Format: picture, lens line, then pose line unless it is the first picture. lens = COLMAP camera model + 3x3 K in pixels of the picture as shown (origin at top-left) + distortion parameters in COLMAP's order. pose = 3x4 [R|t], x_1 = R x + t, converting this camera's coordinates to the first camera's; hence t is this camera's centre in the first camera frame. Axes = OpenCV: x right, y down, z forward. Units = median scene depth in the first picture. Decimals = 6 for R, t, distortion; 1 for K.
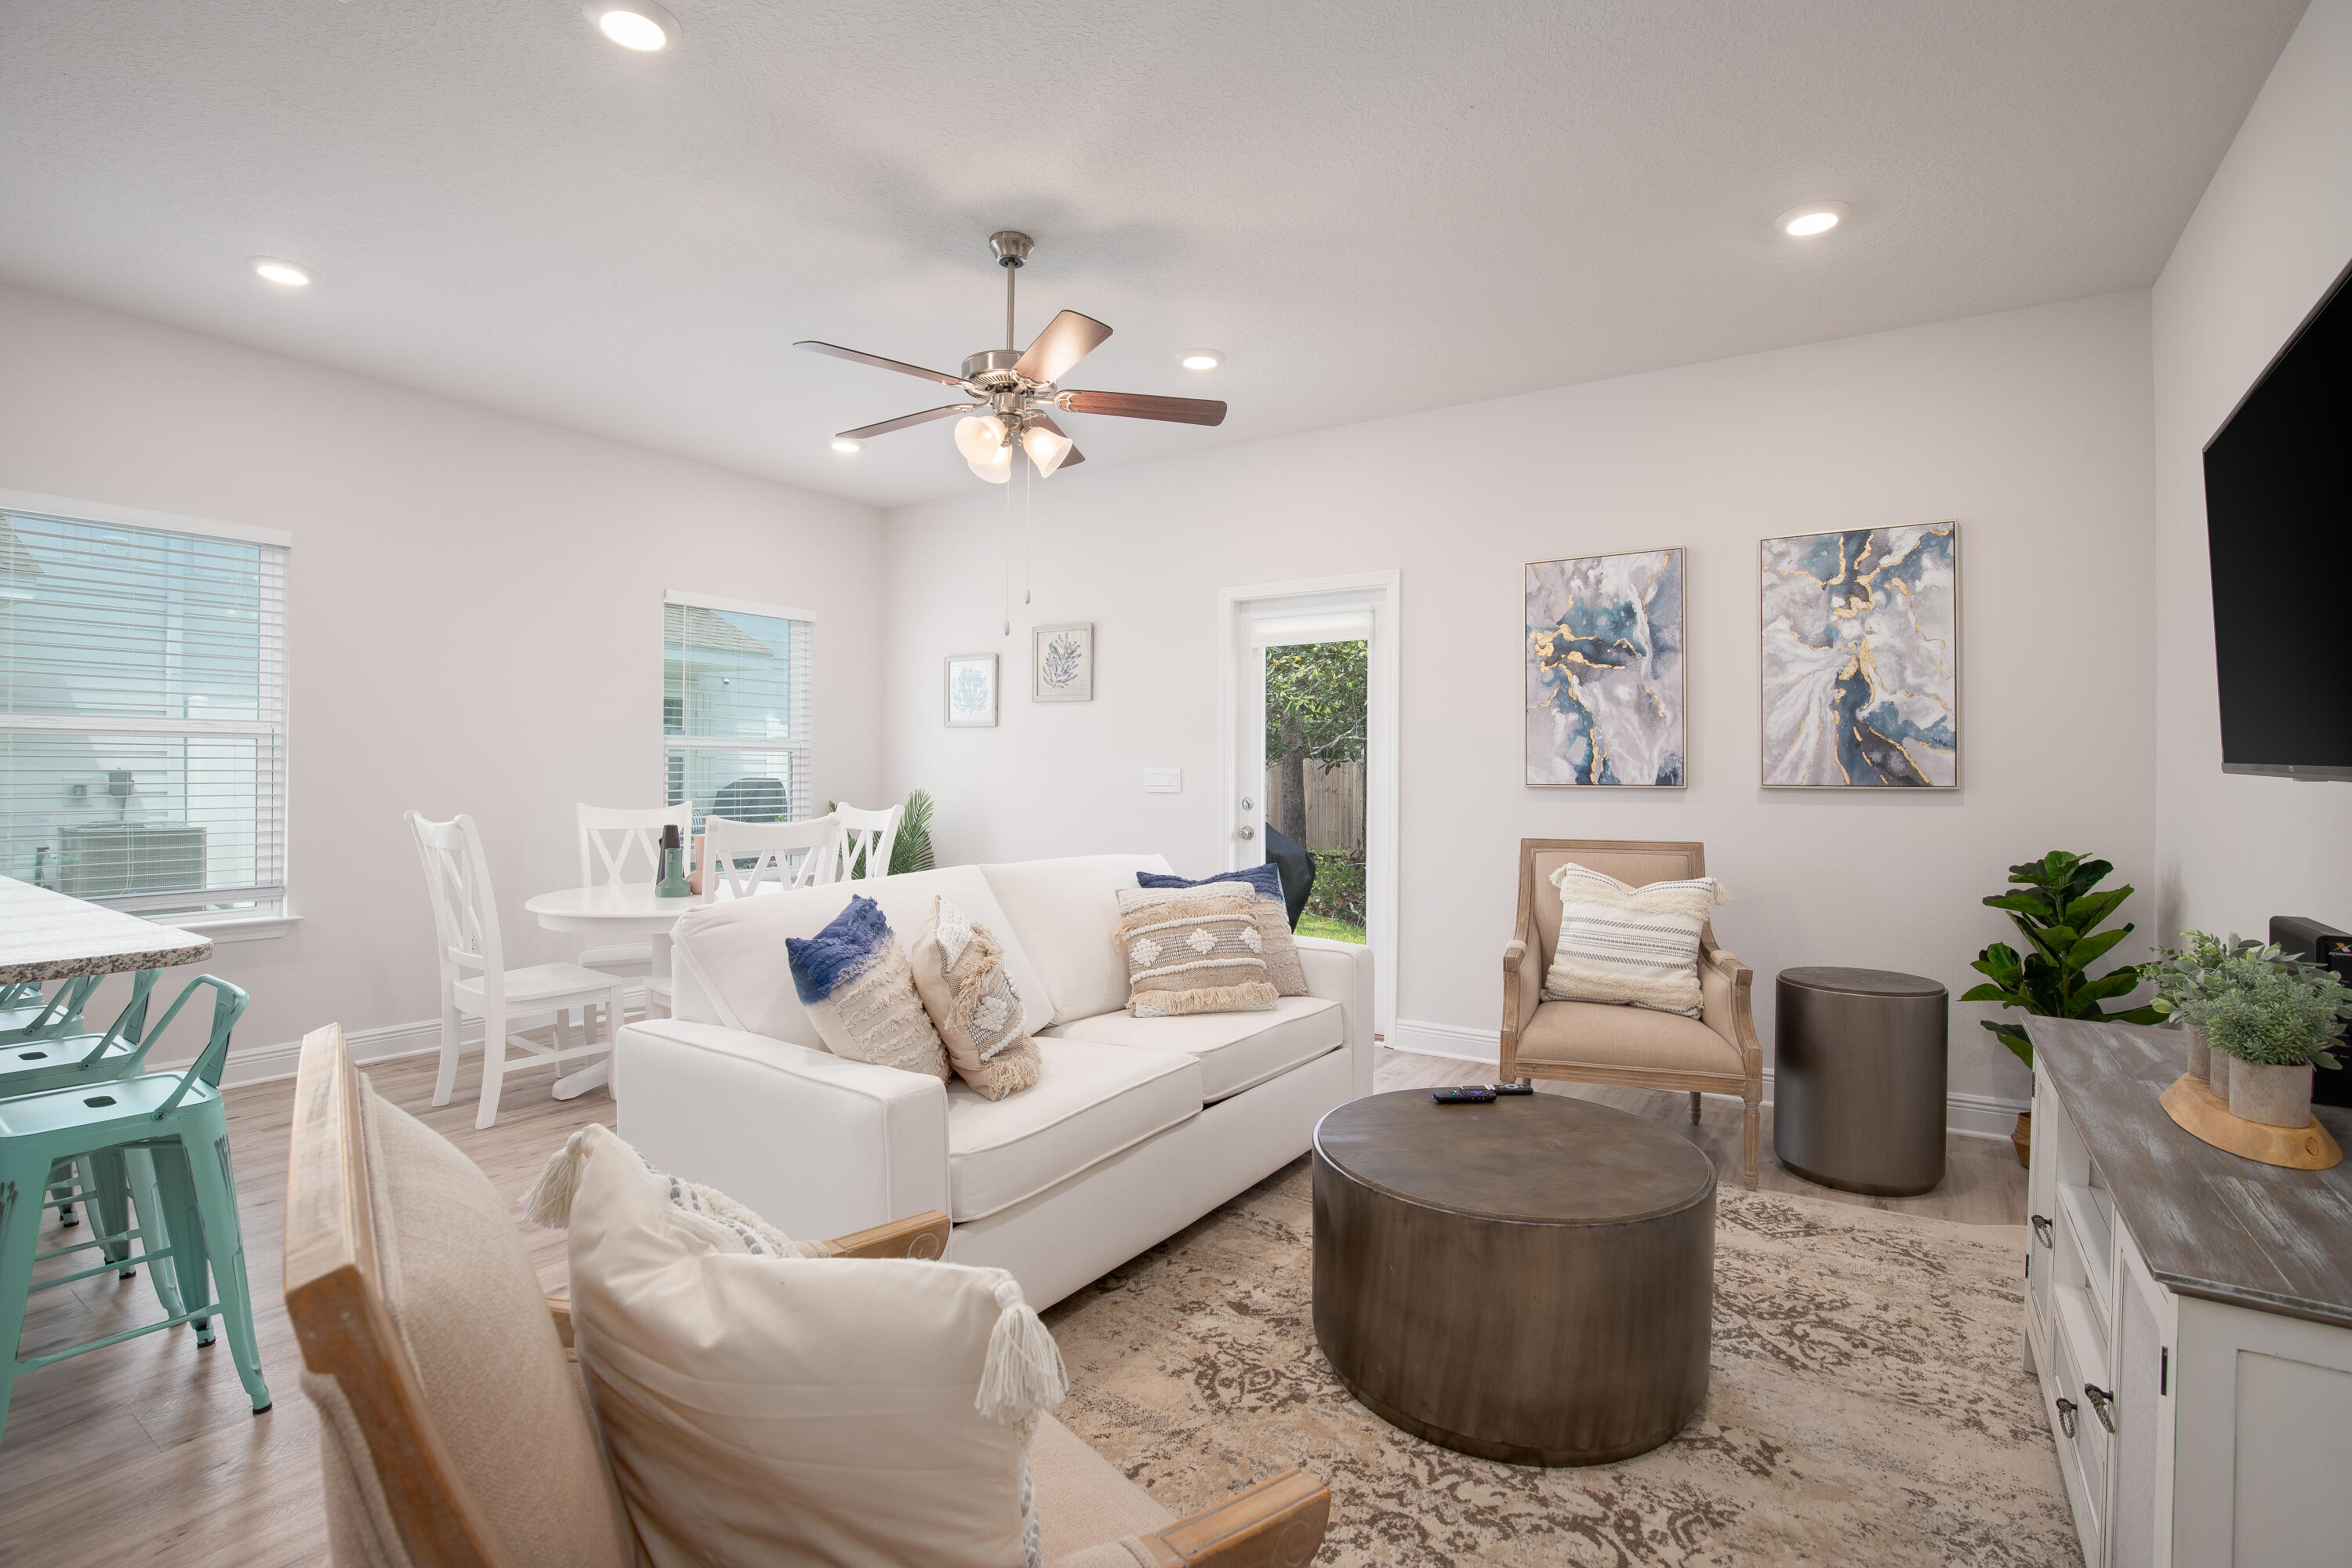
lens RADIAL K [[1093.8, 0, 1183.7], [0, 1093.8, 771.7], [0, 0, 1]] dist [-0.037828, 0.005646]
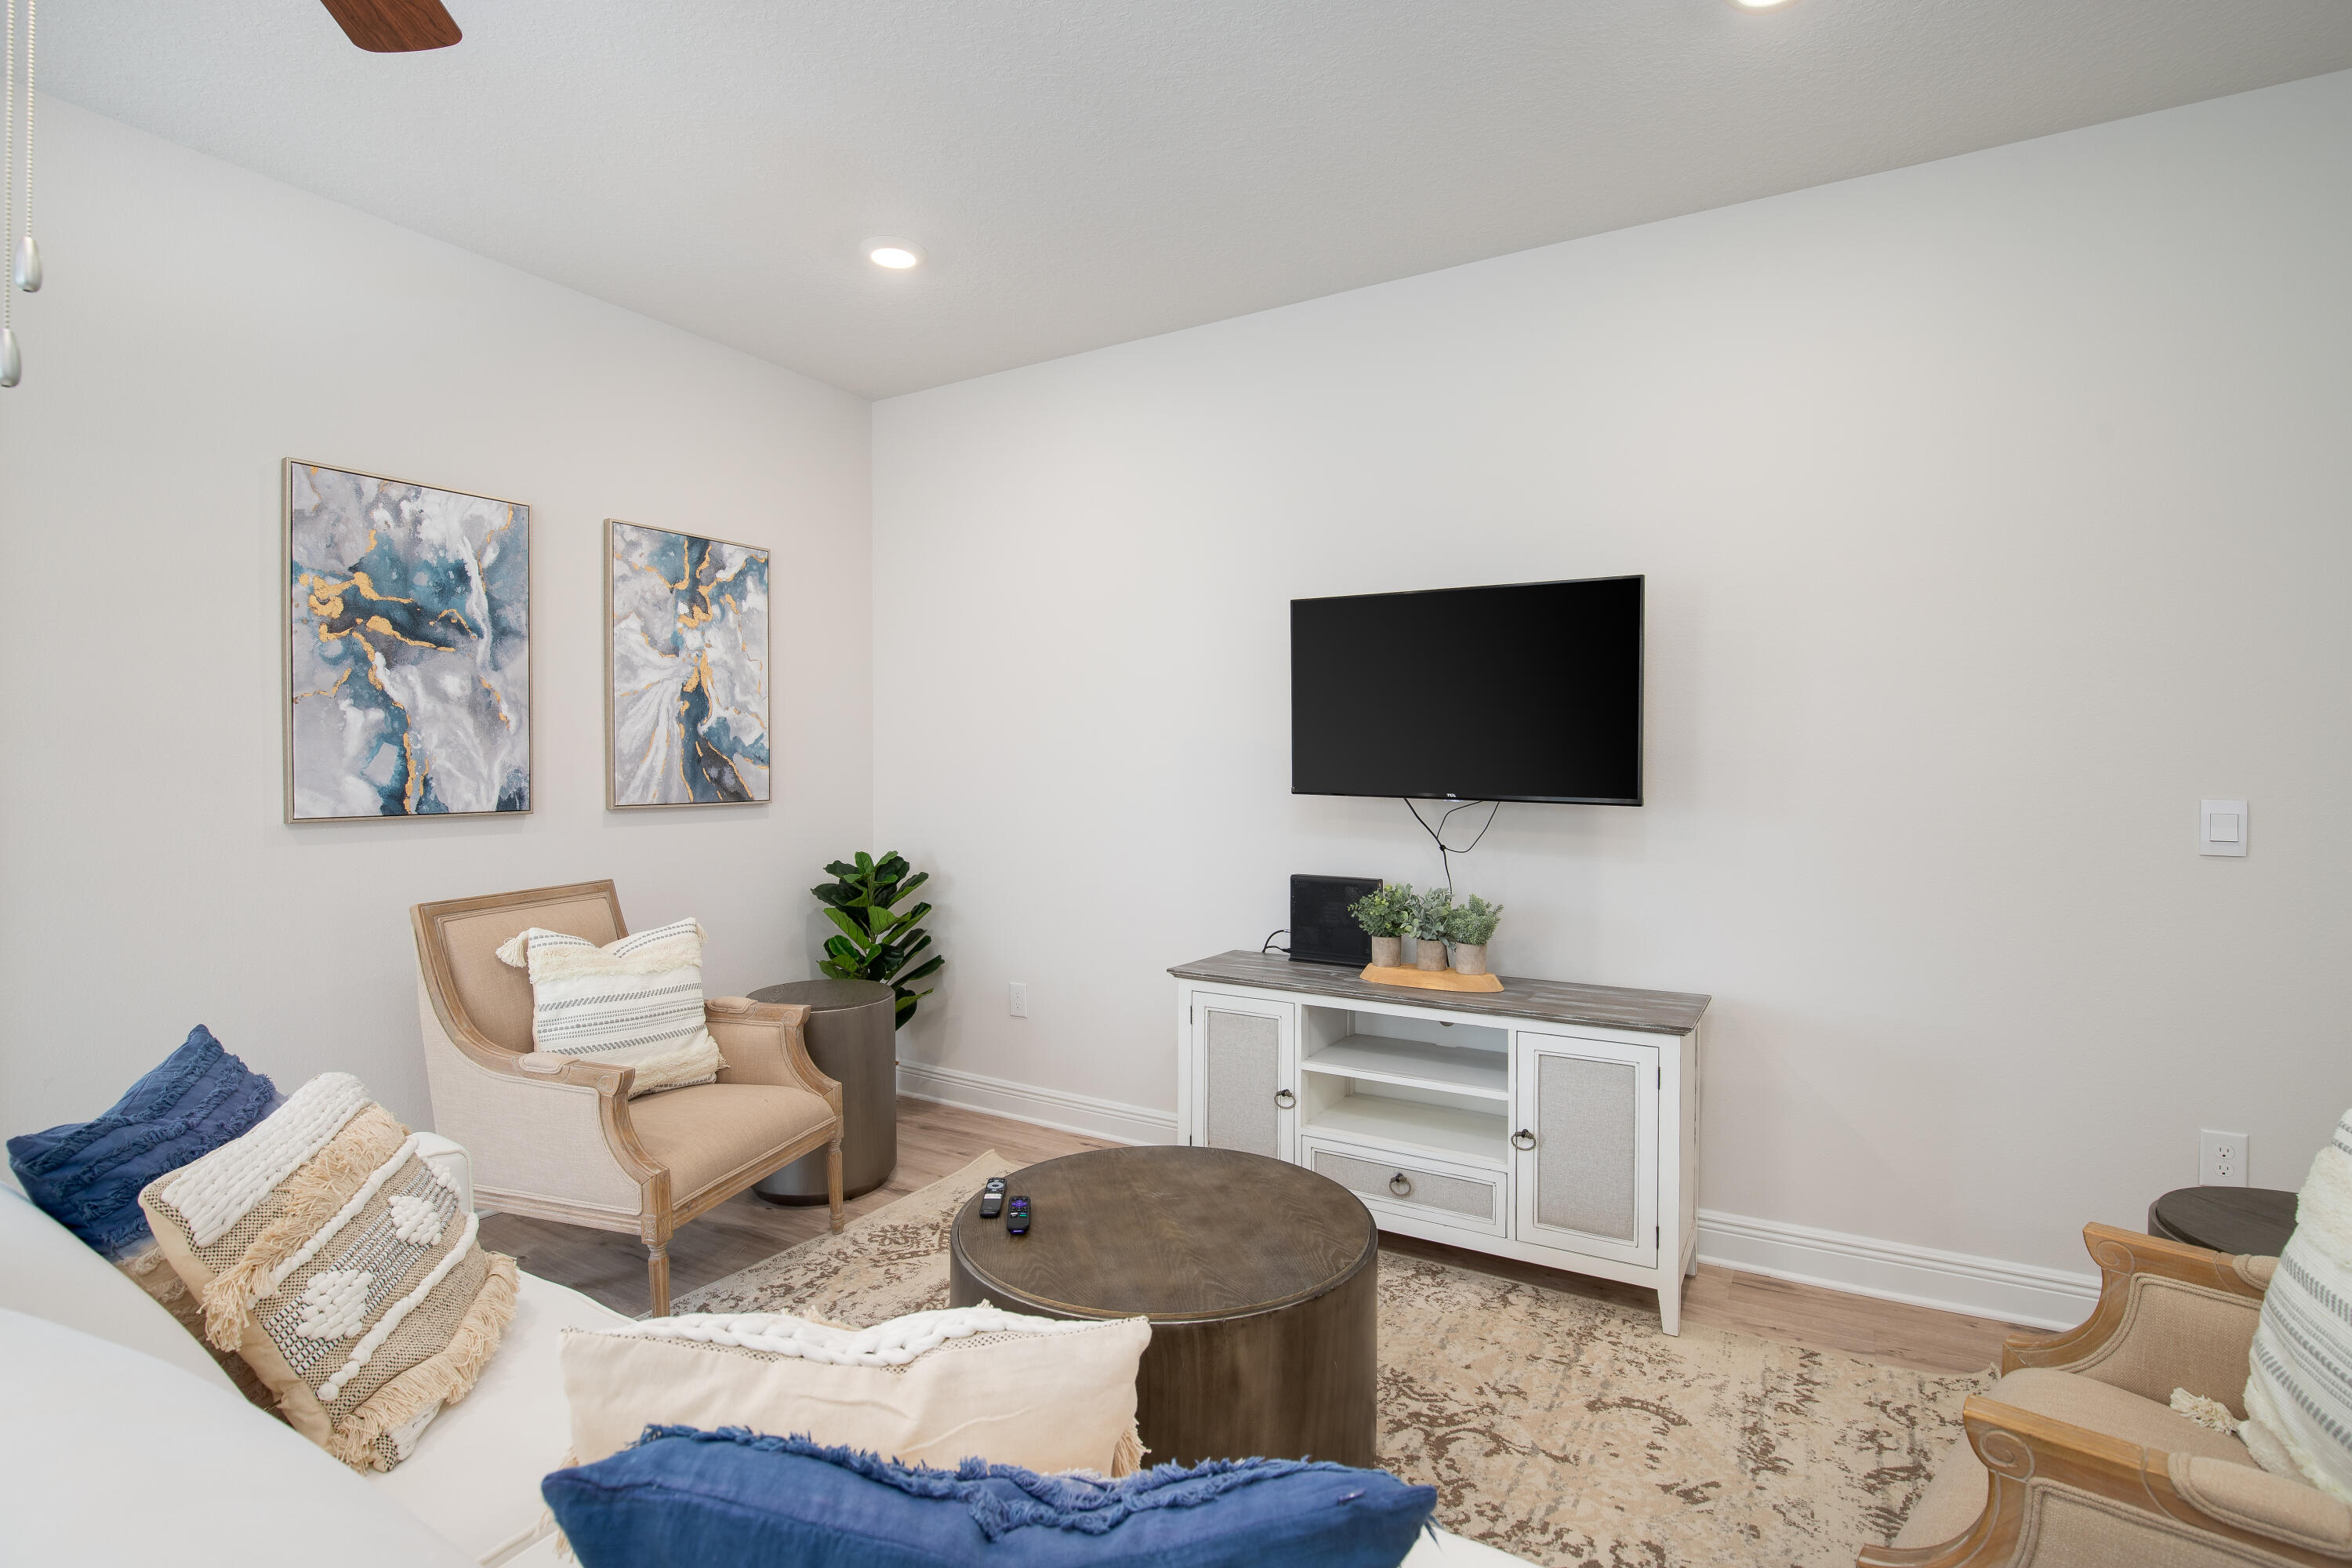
lens RADIAL K [[1093.8, 0, 1180.2], [0, 1093.8, 770.9], [0, 0, 1]] dist [-0.037828, 0.005646]
pose [[-0.049121, -0.013275, 0.998705, -0.361510], [-0.001786, 0.999911, 0.013203, -0.028319], [-0.998791, -0.001135, -0.049141, 0.603458]]
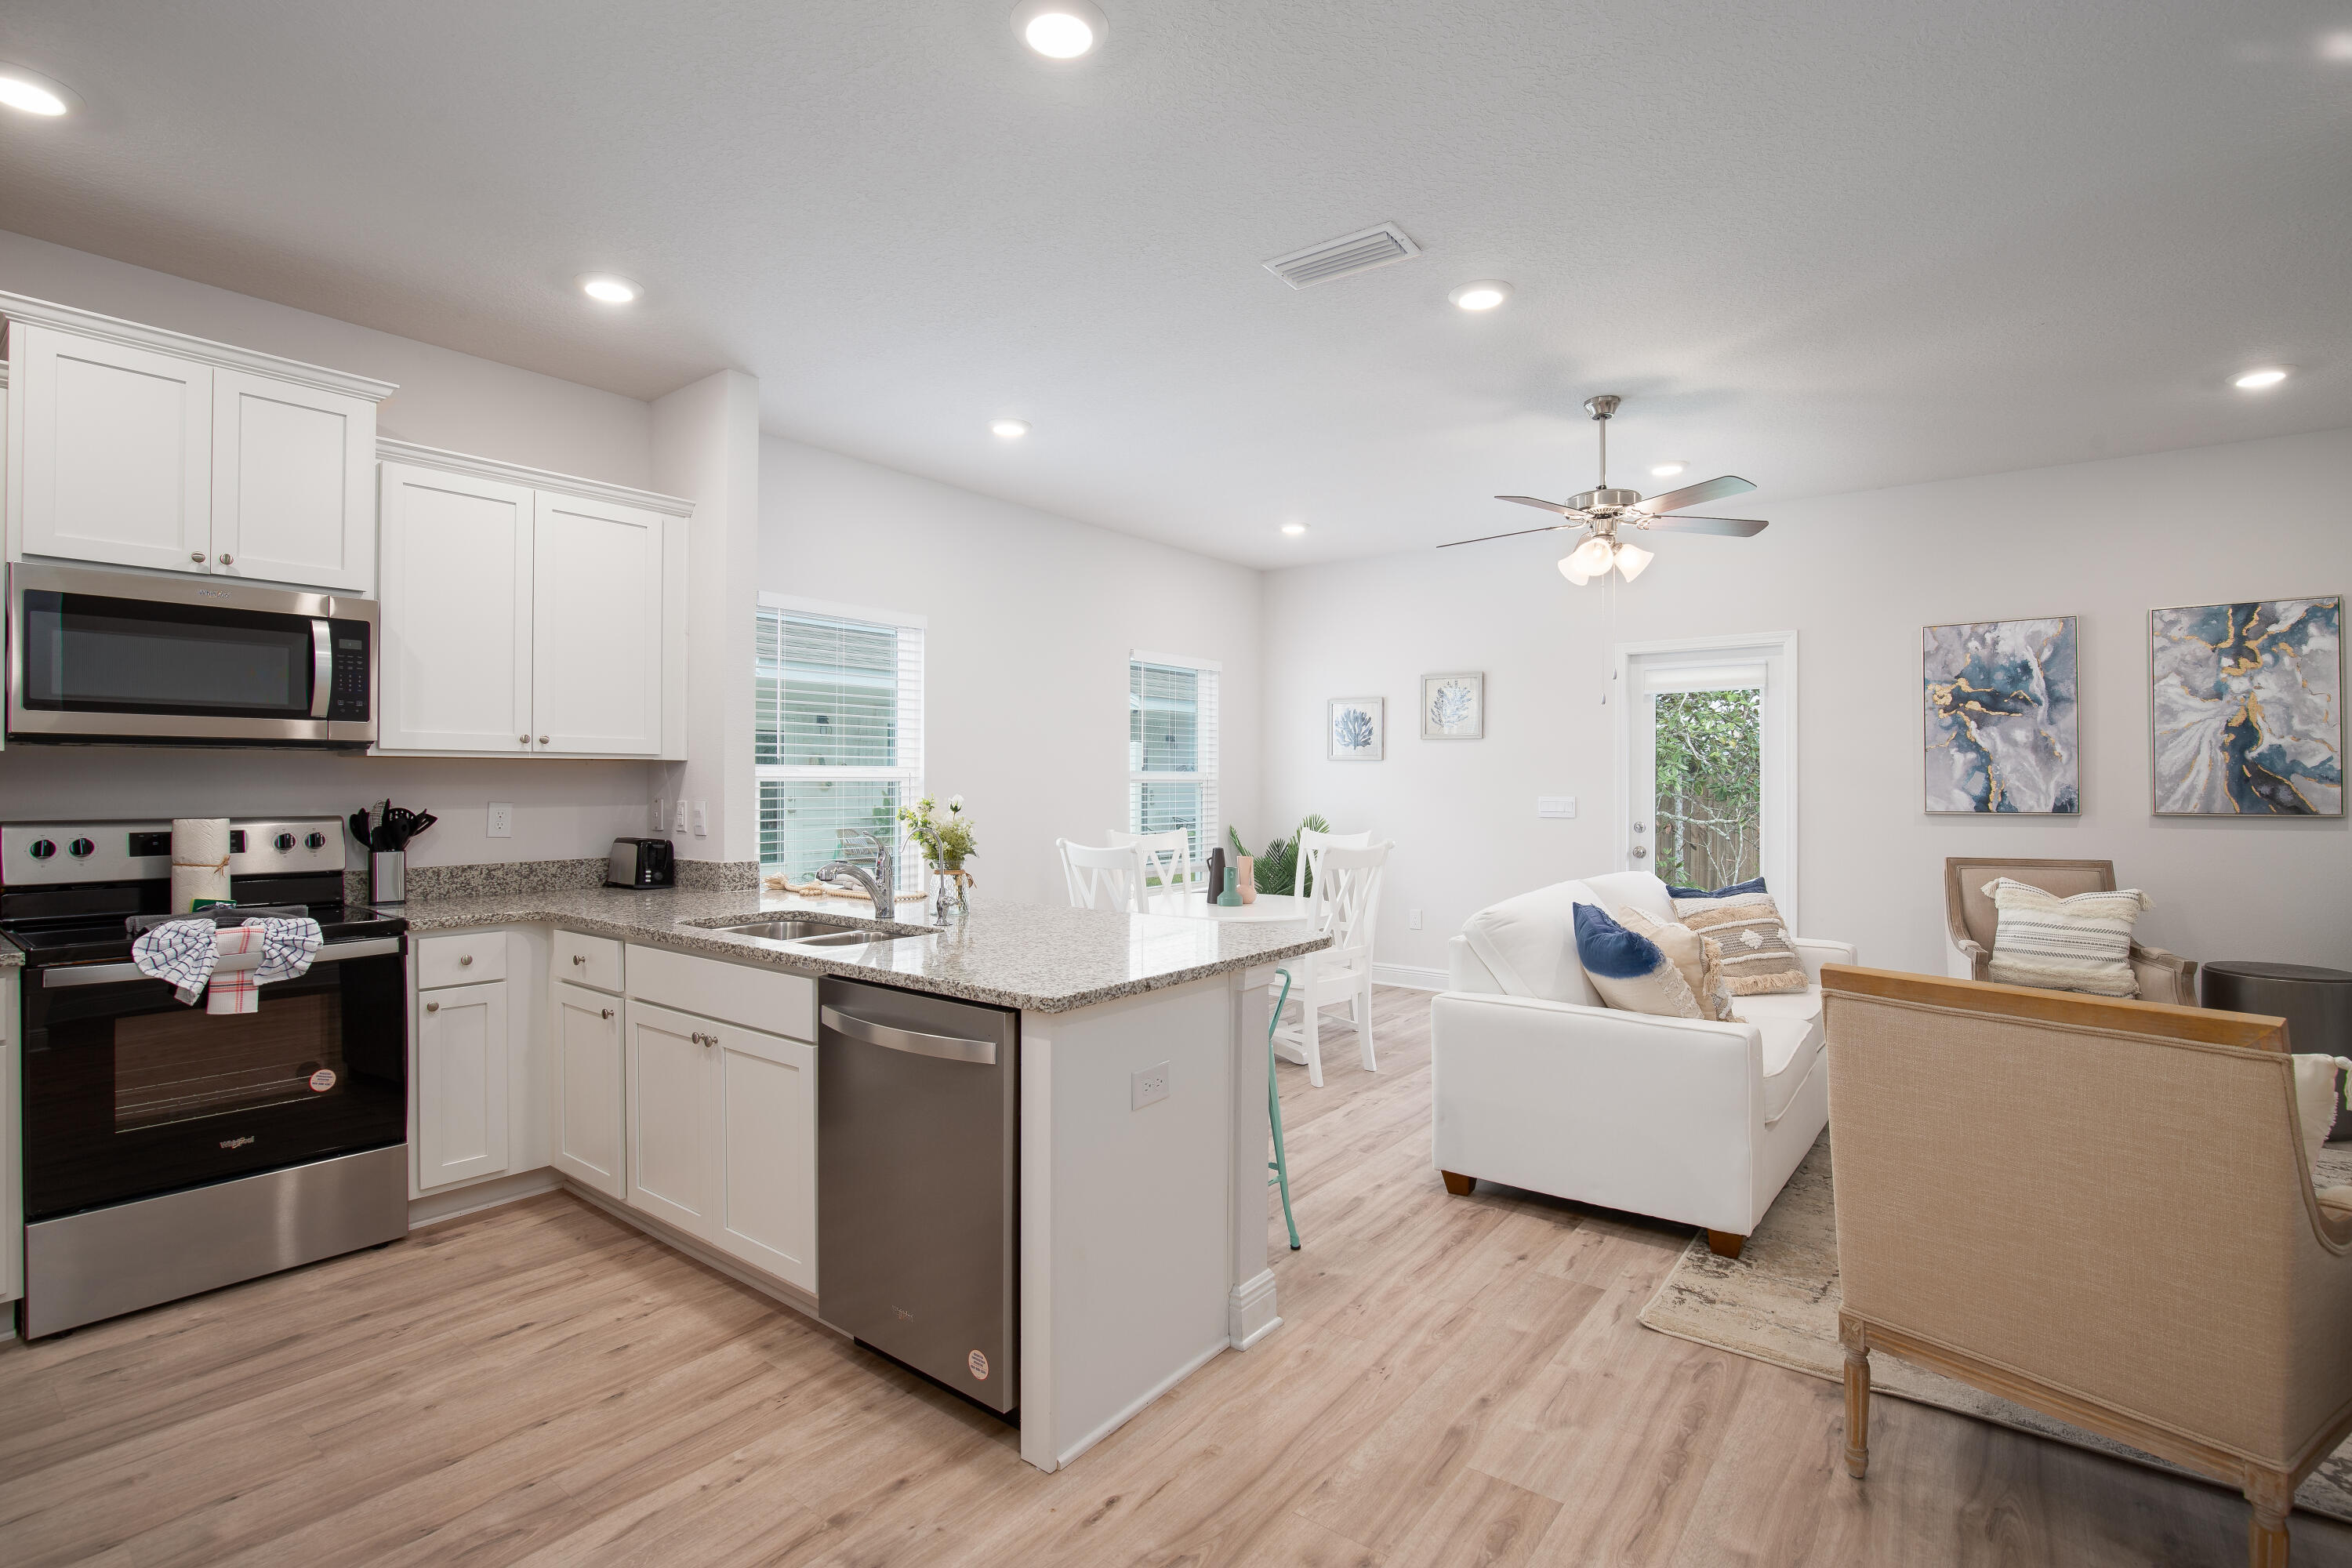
lens RADIAL K [[1093.8, 0, 1168.5], [0, 1093.8, 781.9], [0, 0, 1]] dist [-0.037828, 0.005646]
pose [[0.996676, -0.006261, -0.081229, -0.478264], [0.006044, 0.999977, -0.002924, -0.026039], [0.081246, 0.002423, 0.996691, -0.278994]]
